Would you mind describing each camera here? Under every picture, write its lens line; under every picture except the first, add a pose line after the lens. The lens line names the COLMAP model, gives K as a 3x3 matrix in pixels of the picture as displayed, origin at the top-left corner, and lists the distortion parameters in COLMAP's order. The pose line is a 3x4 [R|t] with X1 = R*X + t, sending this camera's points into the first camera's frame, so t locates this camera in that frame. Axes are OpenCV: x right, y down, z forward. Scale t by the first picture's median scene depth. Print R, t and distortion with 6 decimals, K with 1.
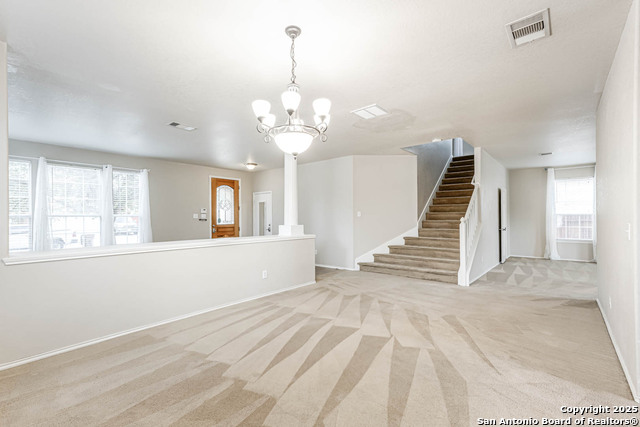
lens RADIAL K [[285.7, 0, 317.5], [0, 285.7, 216.4], [0, 0, 1]] dist [0.026563, -0.000687]
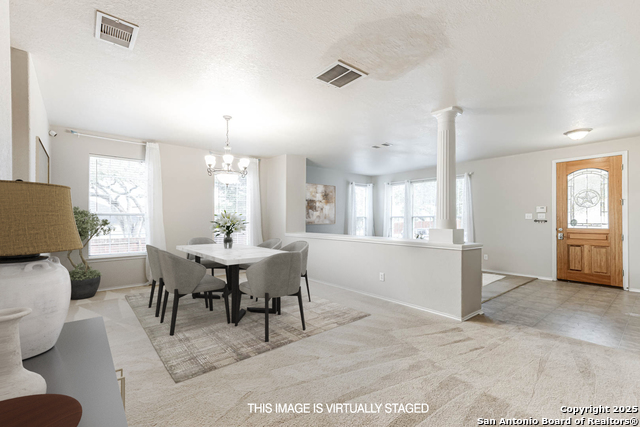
lens RADIAL K [[285.7, 0, 316.6], [0, 285.7, 216.1], [0, 0, 1]] dist [0.026563, -0.000687]
pose [[-0.178131, -0.006975, -0.983982, 0.587474], [0.004783, 0.999957, -0.007954, 0.002688], [0.983995, -0.006123, -0.178090, 0.689278]]
